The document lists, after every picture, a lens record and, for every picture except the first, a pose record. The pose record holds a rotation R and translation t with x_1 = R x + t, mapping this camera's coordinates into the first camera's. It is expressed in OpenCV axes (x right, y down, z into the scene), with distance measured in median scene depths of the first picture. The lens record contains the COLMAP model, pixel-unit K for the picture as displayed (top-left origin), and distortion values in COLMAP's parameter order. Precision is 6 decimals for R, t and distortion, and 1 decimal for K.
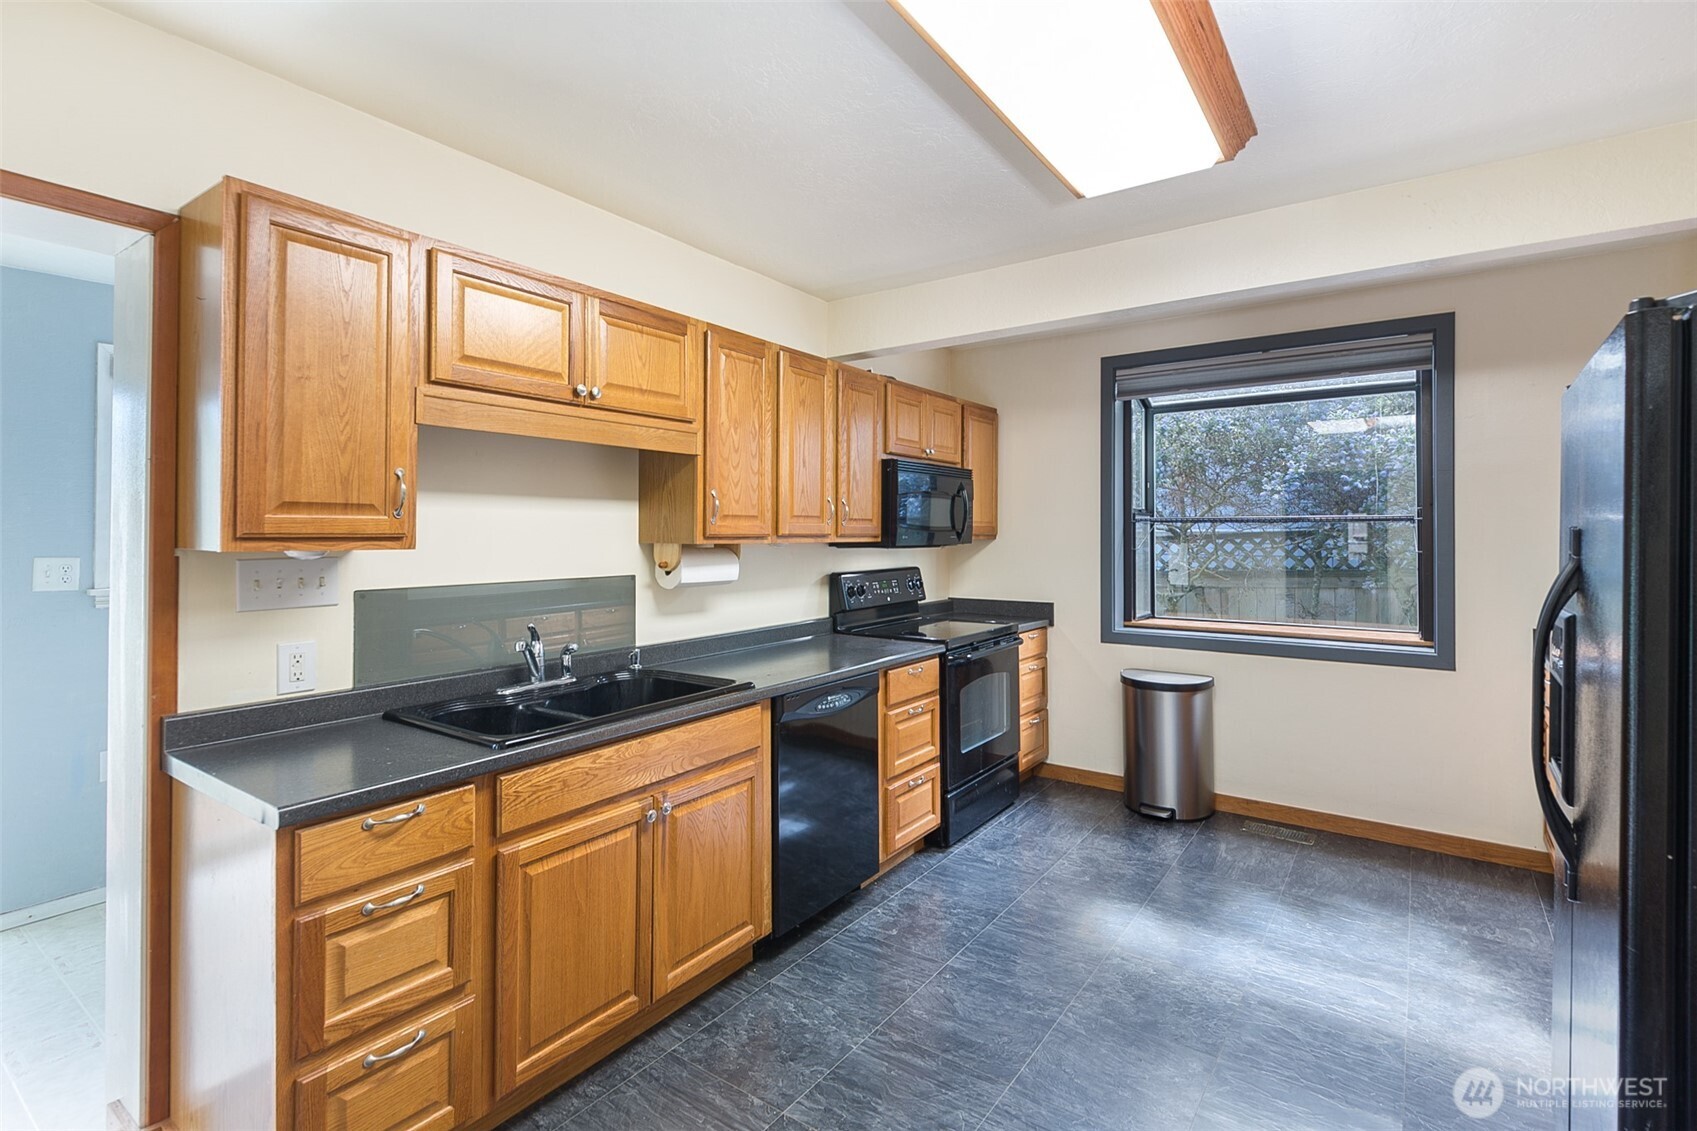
lens RADIAL K [[781.2, 0, 875.3], [0, 781.2, 527.1], [0, 0, 1]] dist [0.013300, -0.006072]
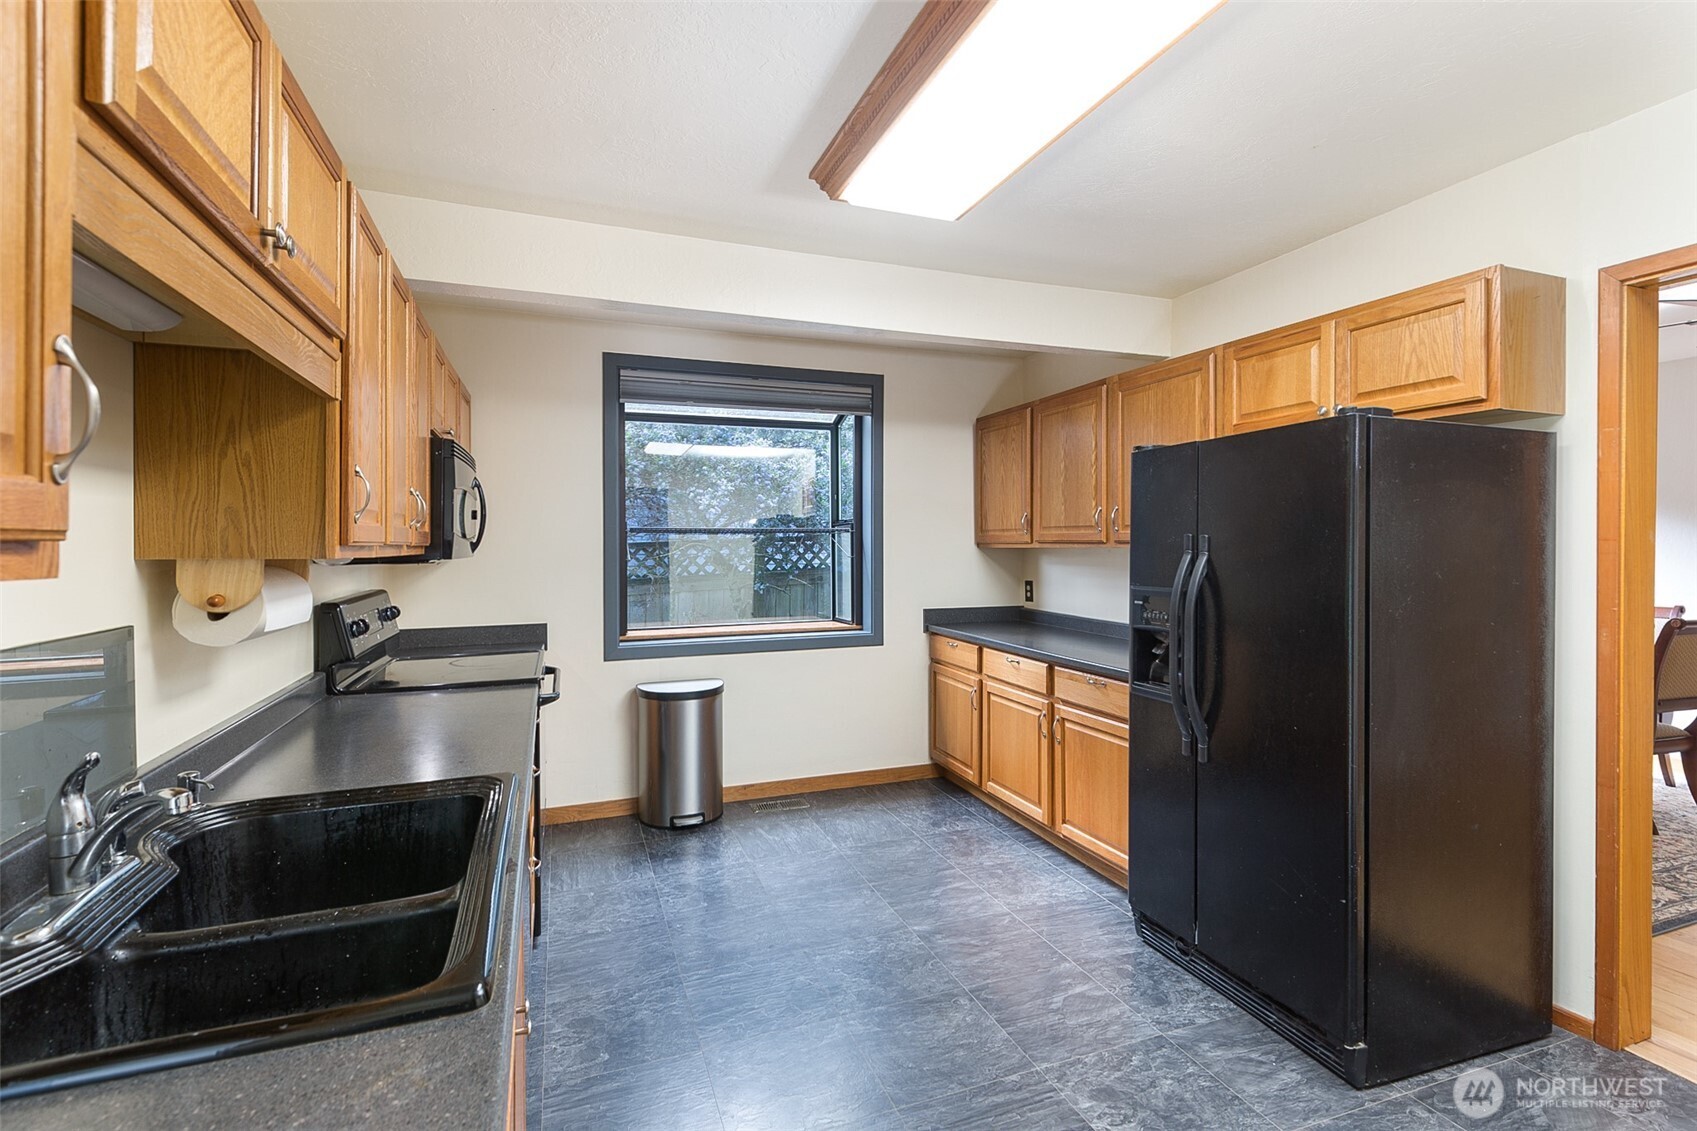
lens RADIAL K [[781.2, 0, 851.3], [0, 781.2, 549.9], [0, 0, 1]] dist [0.013300, -0.006072]
pose [[0.567256, -0.008185, 0.823501, -0.365892], [-0.002084, 0.999933, 0.011374, 0.006001], [-0.823539, -0.008168, 0.567201, 0.282457]]
